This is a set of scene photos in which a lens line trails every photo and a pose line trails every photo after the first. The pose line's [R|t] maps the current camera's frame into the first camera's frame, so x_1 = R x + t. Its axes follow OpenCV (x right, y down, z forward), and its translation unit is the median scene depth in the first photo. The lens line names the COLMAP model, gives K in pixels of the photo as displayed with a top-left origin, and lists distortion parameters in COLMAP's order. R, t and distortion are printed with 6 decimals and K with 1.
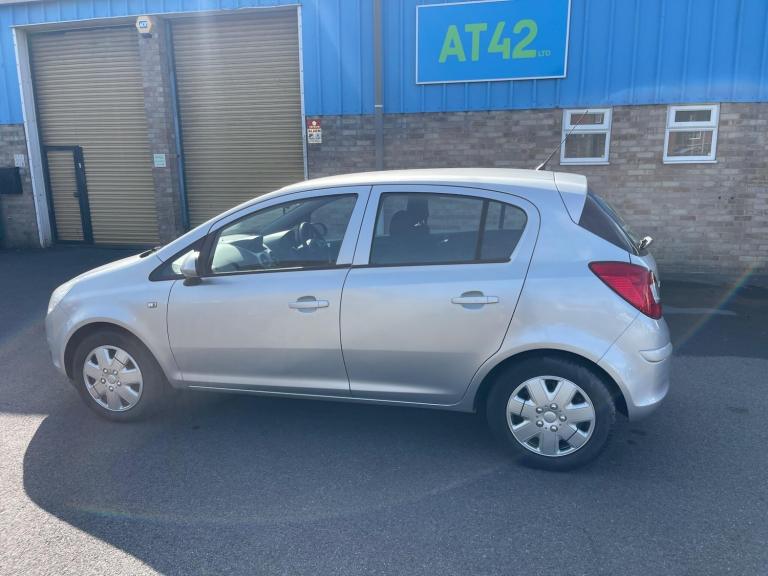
lens RADIAL K [[575.6, 0, 381.4], [0, 575.6, 286.5], [0, 0, 1]] dist [0.087405, -0.116442]
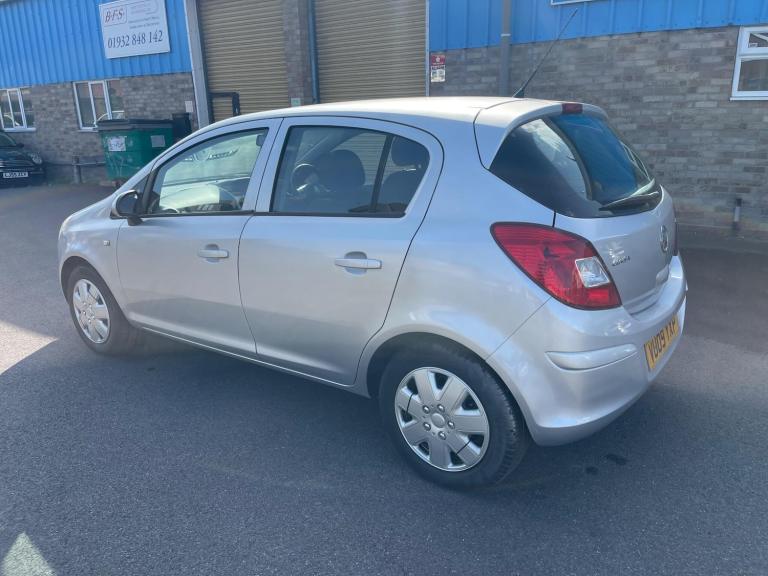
lens RADIAL K [[575.6, 0, 381.4], [0, 575.6, 286.5], [0, 0, 1]] dist [0.087405, -0.116442]
pose [[0.935854, 0.091526, -0.340294, 0.163586], [-0.062261, 0.993435, 0.095969, -0.007918], [0.346843, -0.068626, 0.935409, 0.092098]]
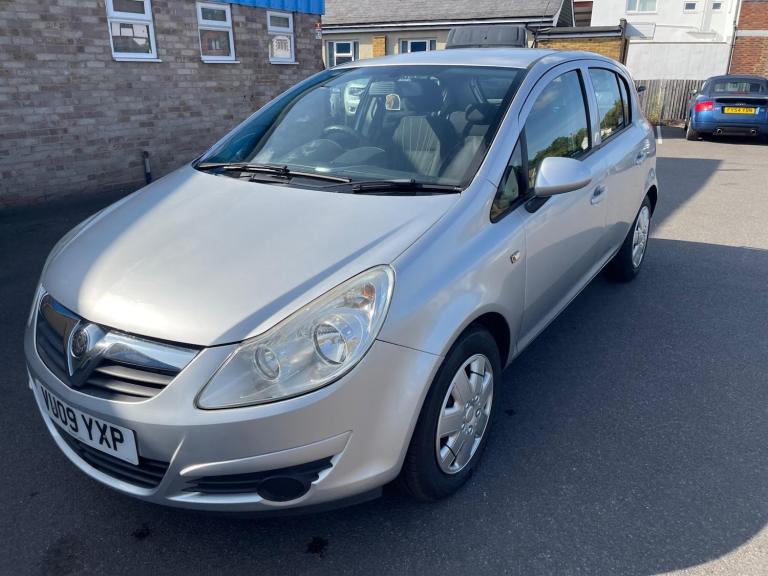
lens RADIAL K [[575.6, 0, 381.4], [0, 575.6, 286.5], [0, 0, 1]] dist [0.087405, -0.116442]
pose [[0.336727, -0.319977, 0.885567, -0.421453], [0.195281, 0.943773, 0.266755, -0.054579], [-0.921130, 0.083111, 0.380279, 0.365144]]
